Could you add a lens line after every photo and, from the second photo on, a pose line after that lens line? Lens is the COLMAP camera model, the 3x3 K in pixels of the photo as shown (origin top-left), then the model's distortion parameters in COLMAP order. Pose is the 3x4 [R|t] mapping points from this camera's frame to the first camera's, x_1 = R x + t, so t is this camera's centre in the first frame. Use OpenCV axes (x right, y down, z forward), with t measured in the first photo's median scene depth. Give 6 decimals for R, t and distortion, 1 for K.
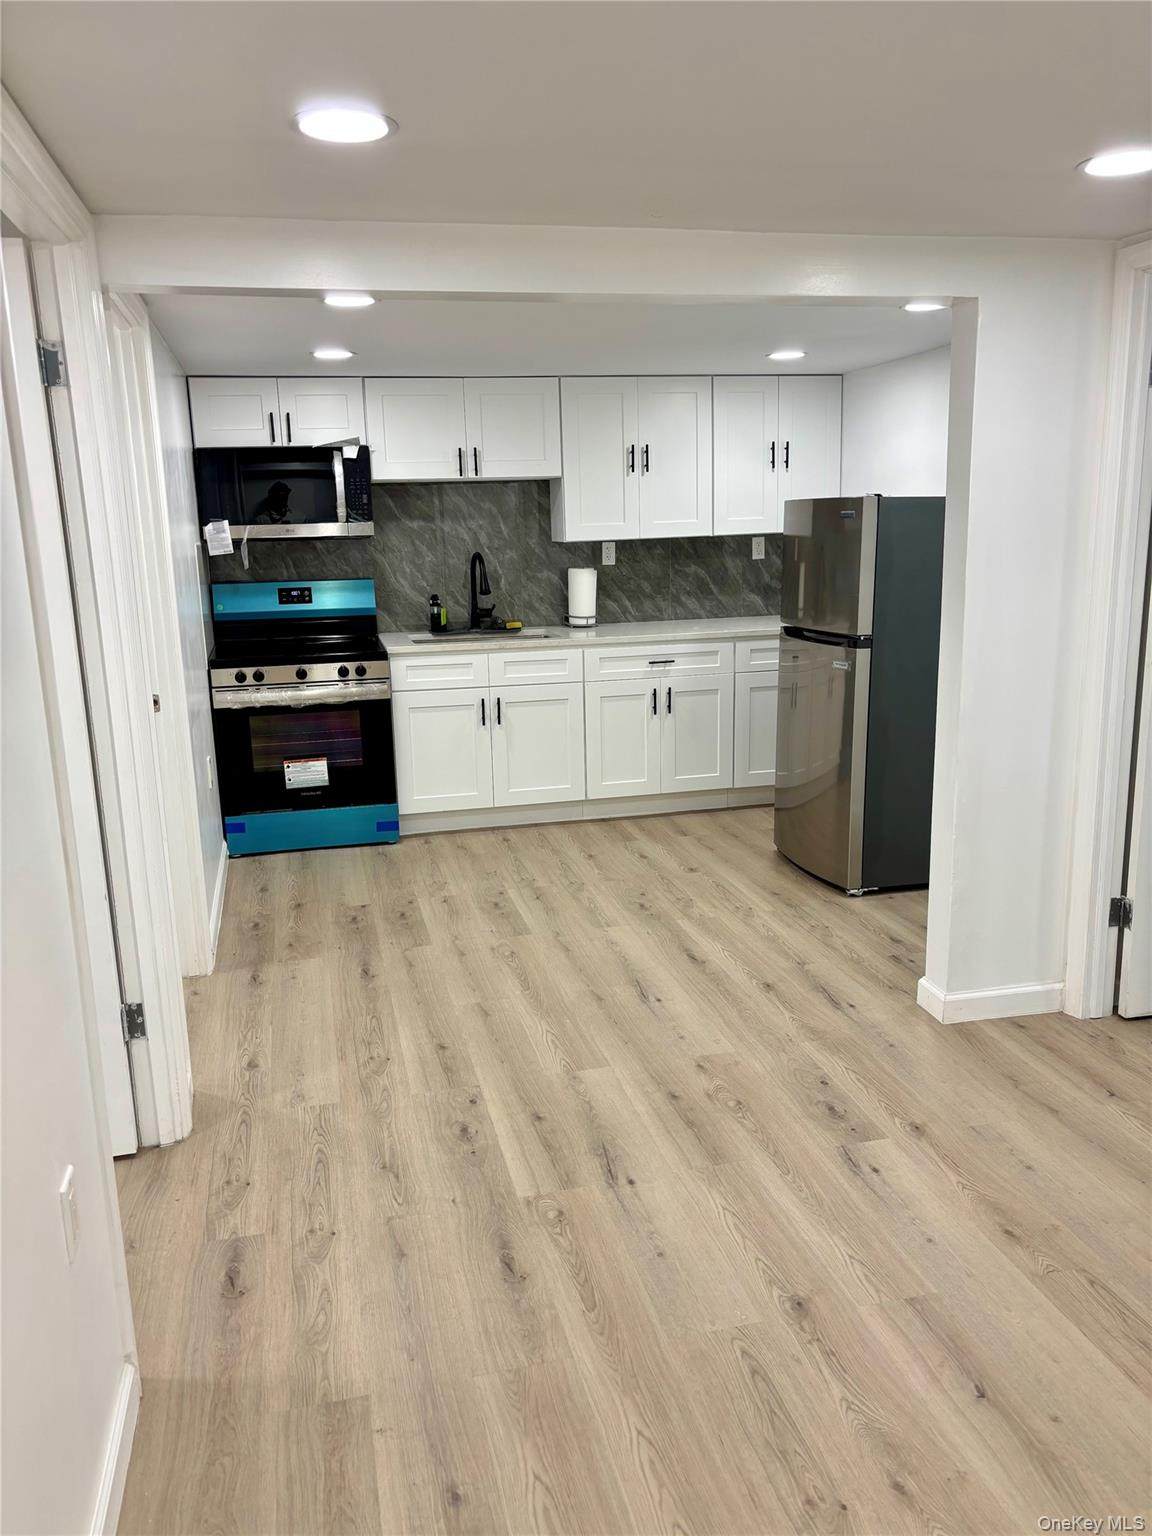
lens RADIAL K [[1147.5, 0, 576.9], [0, 1147.5, 788.2], [0, 0, 1]] dist [0.001265, 0.008604]
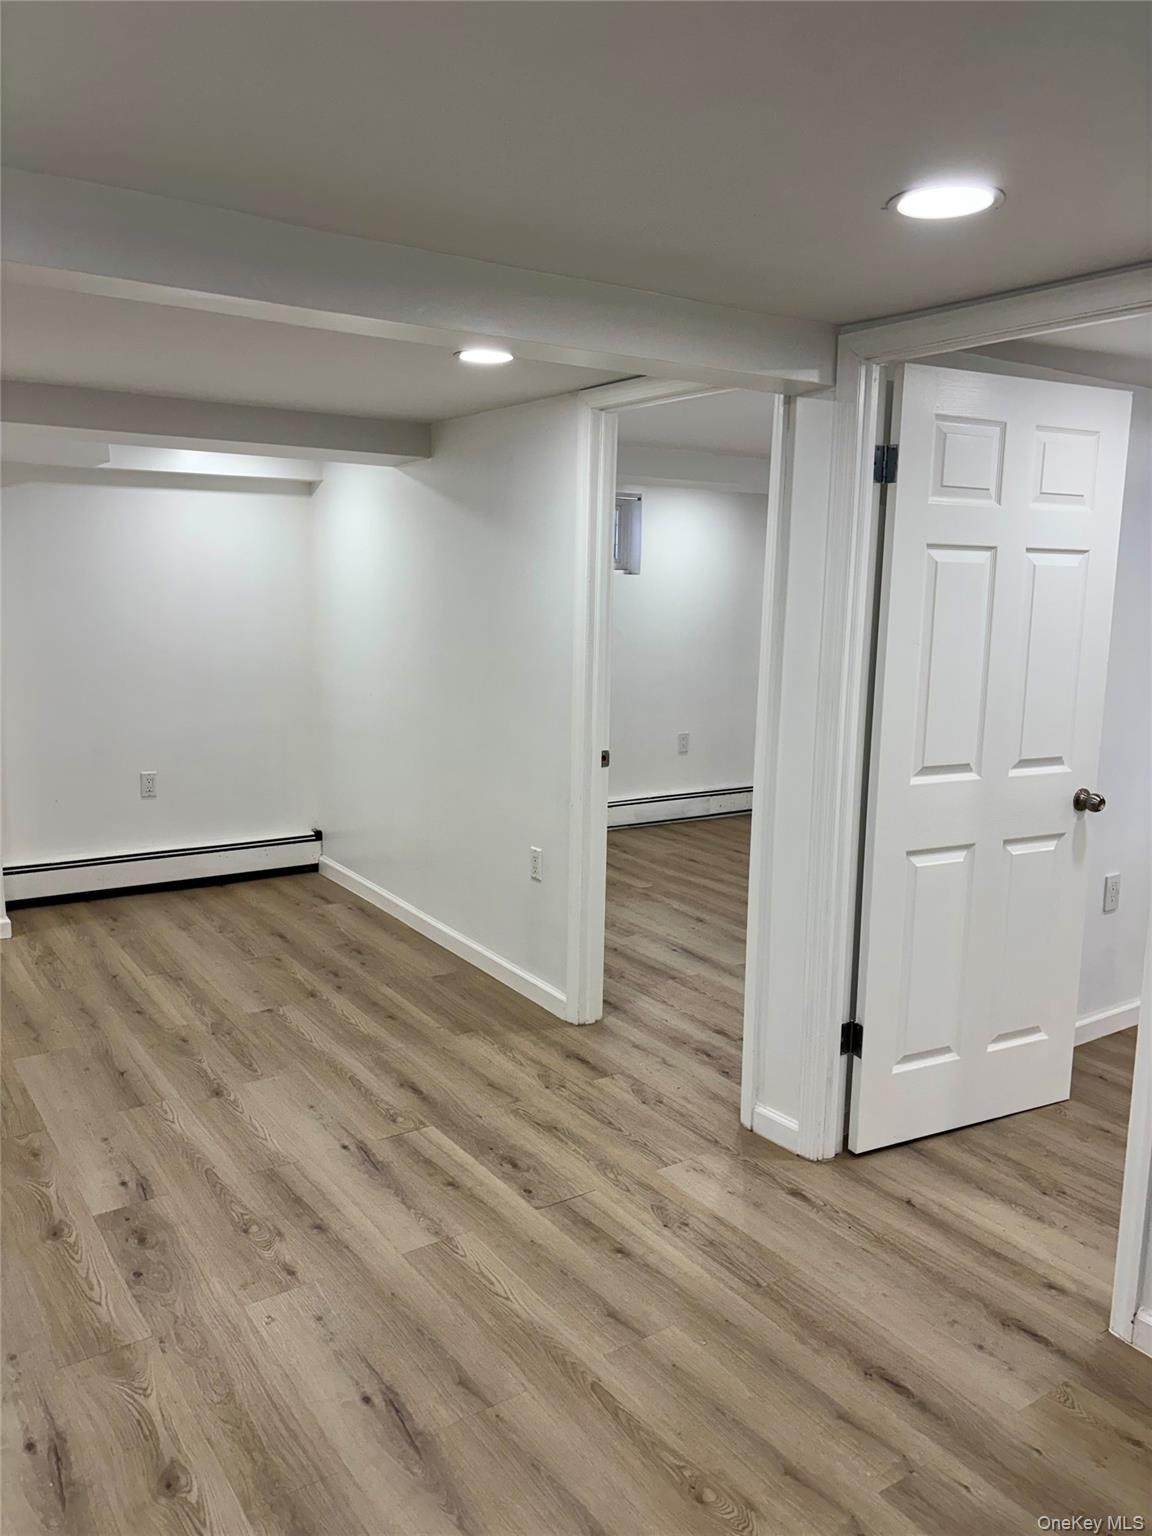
lens RADIAL K [[1178.2, 0, 576.0], [0, 1178.2, 768.0], [0, 0, 1]] dist [0.005784, 0.005524]
pose [[-0.934440, 0.066408, -0.349875, 0.135600], [-0.075109, 0.923609, 0.375905, -0.300229], [0.348111, 0.377540, -0.858069, 1.195287]]
